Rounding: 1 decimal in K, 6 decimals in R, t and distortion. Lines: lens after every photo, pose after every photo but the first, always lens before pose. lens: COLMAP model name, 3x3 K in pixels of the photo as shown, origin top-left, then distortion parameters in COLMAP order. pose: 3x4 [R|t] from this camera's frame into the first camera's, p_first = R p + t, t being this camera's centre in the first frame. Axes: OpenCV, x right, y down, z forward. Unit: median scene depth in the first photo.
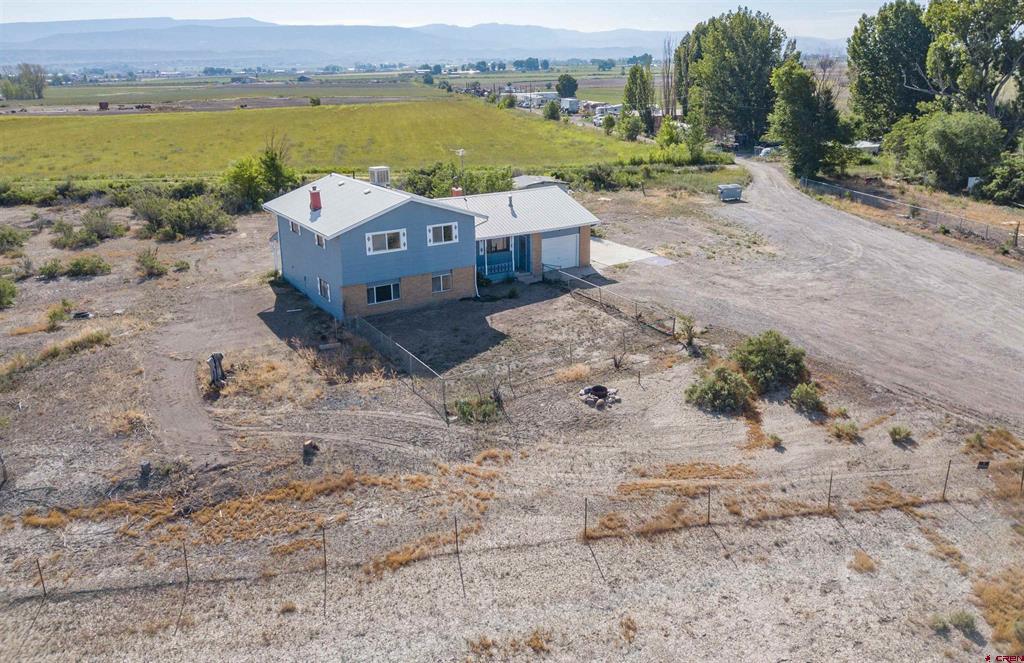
lens RADIAL K [[786.9, 0, 514.3], [0, 786.9, 301.2], [0, 0, 1]] dist [0.004891, 0.002877]
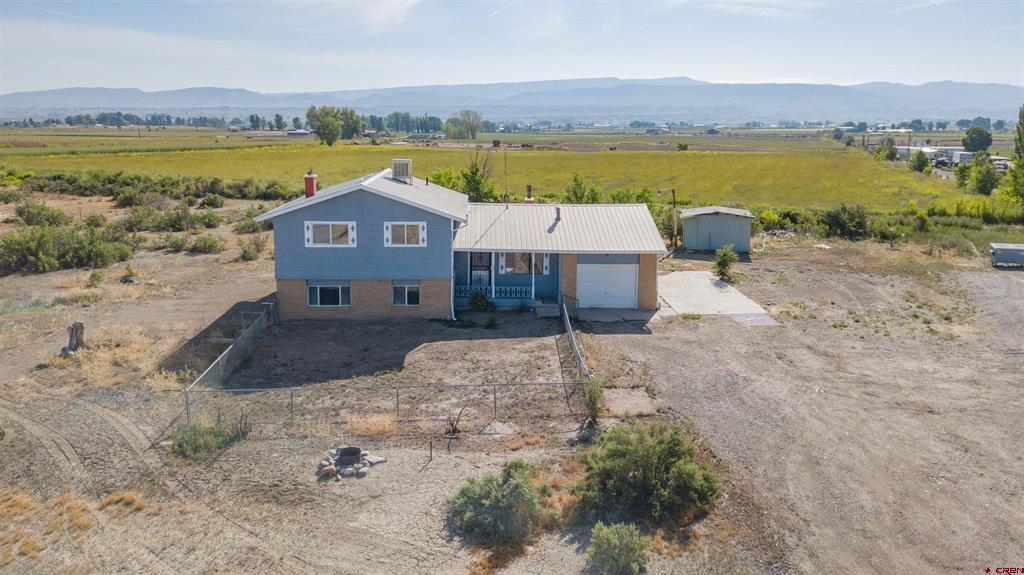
lens RADIAL K [[782.9, 0, 511.8], [0, 782.9, 255.1], [0, 0, 1]] dist [0.003607, 0.003468]
pose [[0.863233, 0.106257, -0.493495, 0.556360], [-0.166503, 0.982820, -0.079635, -0.024337], [0.476555, 0.150912, 0.866095, 0.470265]]
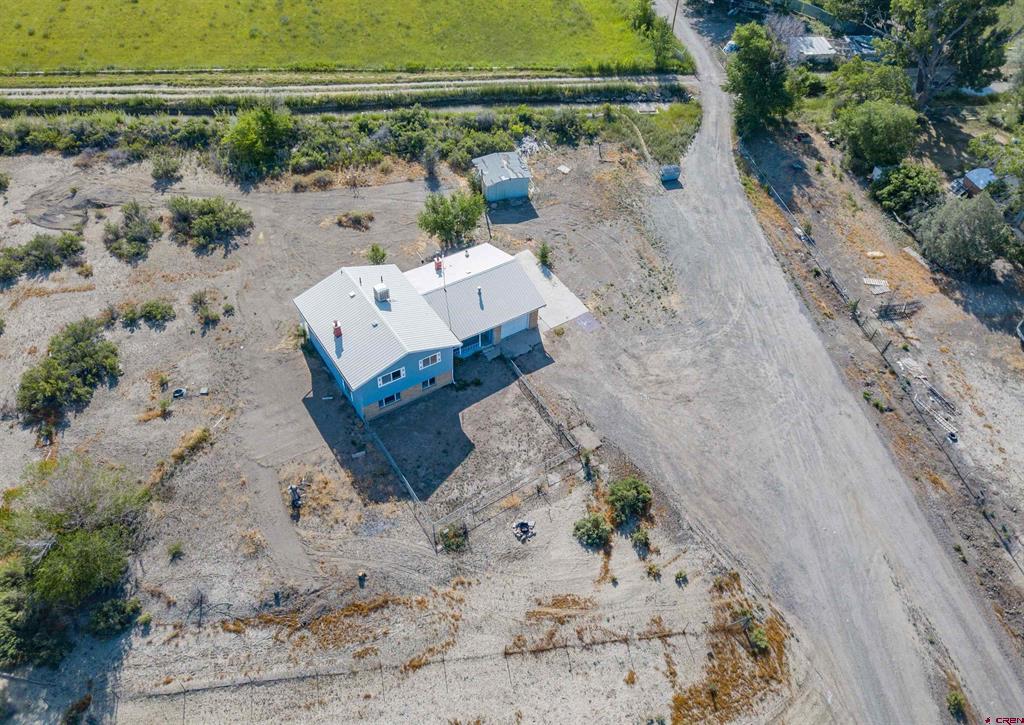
lens RADIAL K [[774.4, 0, 512.0], [0, 774.4, 362.5], [0, 0, 1]] dist [0.000034, 0.000970]
pose [[0.998132, 0.035875, 0.049445, -0.015915], [-0.055763, 0.865585, 0.497647, -1.068760], [-0.024945, -0.499475, 0.865969, -0.298161]]
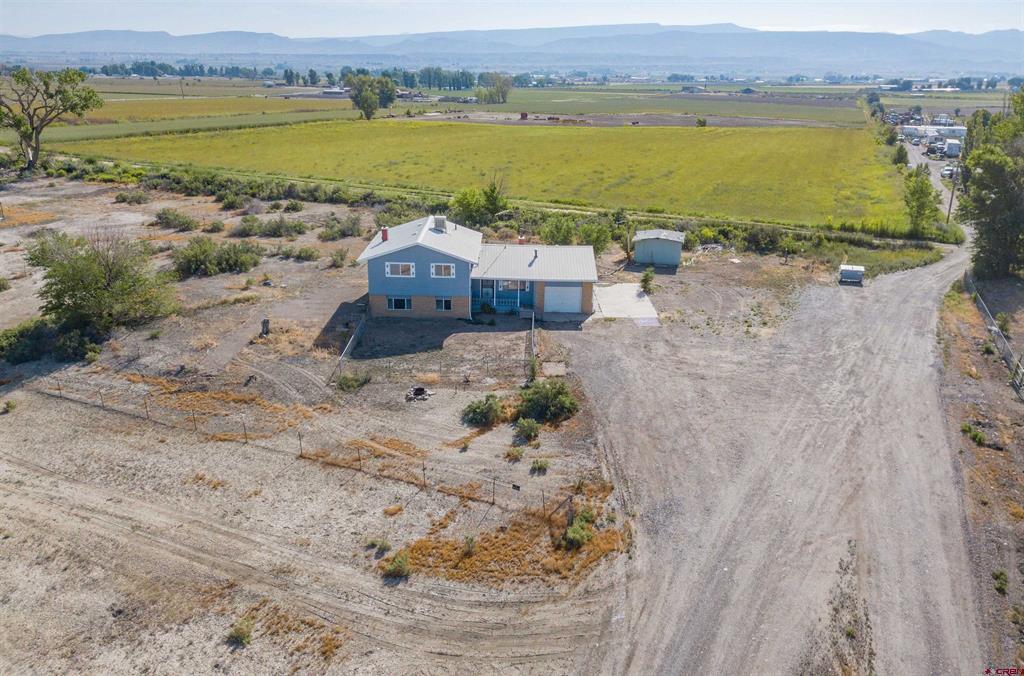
lens RADIAL K [[784.5, 0, 512.0], [0, 784.5, 338.0], [0, 0, 1]] dist [0.006477, -0.003995]
pose [[0.840137, 0.203405, -0.502789, 1.021020], [-0.183973, 0.978928, 0.088617, -0.155186], [0.510219, 0.018049, 0.859855, -0.213296]]
